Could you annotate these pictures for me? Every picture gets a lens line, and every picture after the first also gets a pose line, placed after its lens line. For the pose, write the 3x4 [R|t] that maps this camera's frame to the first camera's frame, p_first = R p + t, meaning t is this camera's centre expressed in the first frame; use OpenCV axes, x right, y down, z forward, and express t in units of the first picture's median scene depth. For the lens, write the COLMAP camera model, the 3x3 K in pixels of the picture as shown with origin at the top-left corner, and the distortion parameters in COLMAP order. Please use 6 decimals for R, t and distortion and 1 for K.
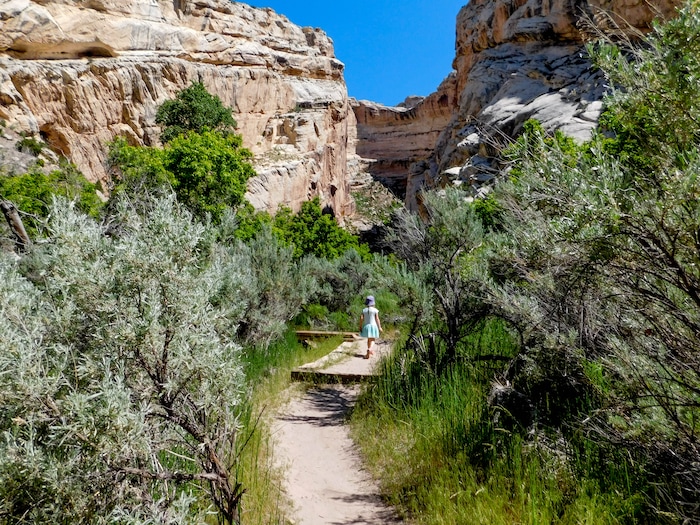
lens RADIAL K [[451.5, 0, 348.0], [0, 451.5, 262.3], [0, 0, 1]] dist [-0.041892, 0.018892]
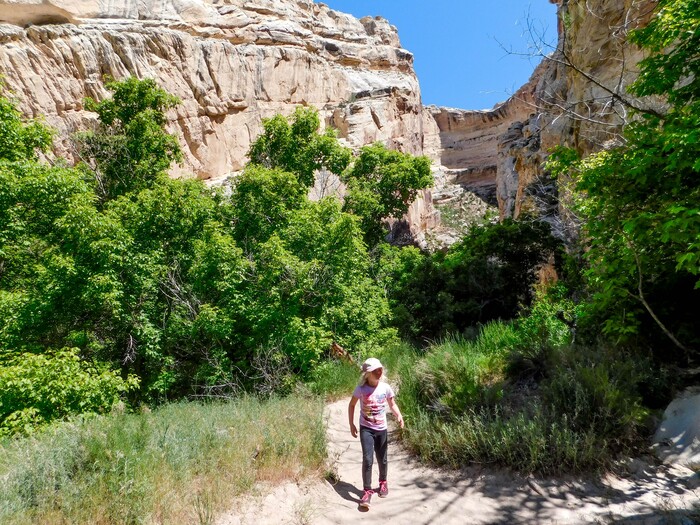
lens RADIAL K [[451.5, 0, 353.6], [0, 451.5, 259.6], [0, 0, 1]] dist [-0.041892, 0.018892]
pose [[0.976182, -0.075735, -0.203306, 0.033263], [0.061127, 0.995140, -0.077204, 0.011159], [0.208165, 0.062938, 0.976067, 0.223394]]
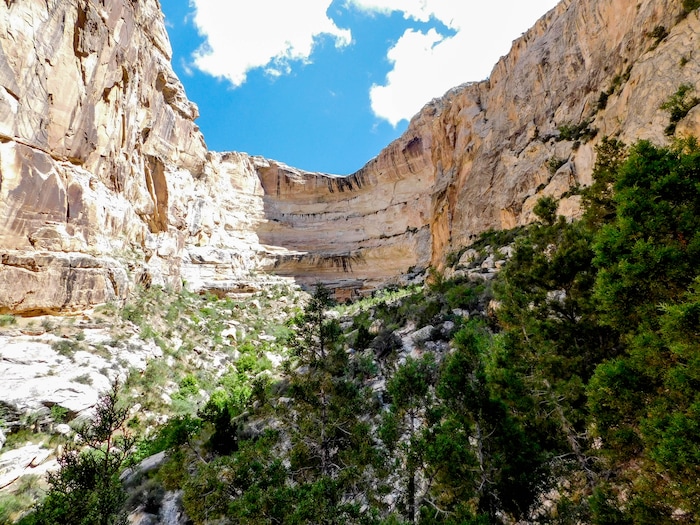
lens RADIAL K [[451.5, 0, 351.5], [0, 451.5, 262.2], [0, 0, 1]] dist [-0.041892, 0.018892]
pose [[0.993451, 0.053269, 0.101077, 0.176475], [-0.016310, 0.941722, -0.335997, -0.080335], [-0.113085, 0.332149, 0.936424, 1.067190]]
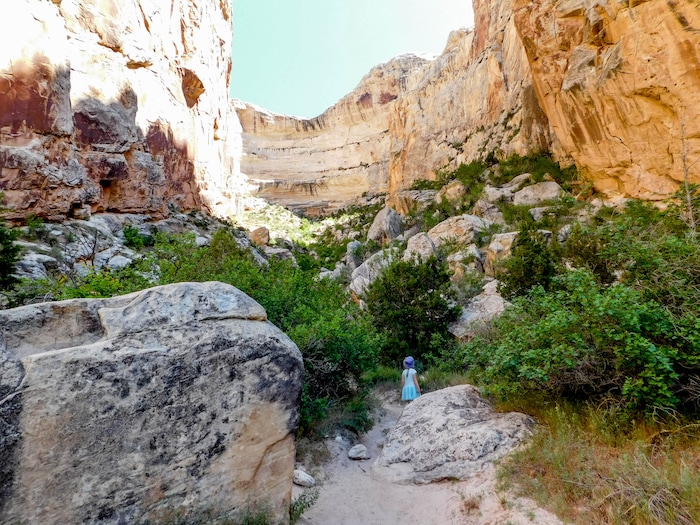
lens RADIAL K [[451.5, 0, 344.8], [0, 451.5, 262.5], [0, 0, 1]] dist [-0.041892, 0.018892]
pose [[0.966587, 0.013982, 0.255957, -0.004872], [0.029641, 0.985717, -0.165781, 0.038105], [-0.254619, 0.167828, 0.952367, 0.708087]]
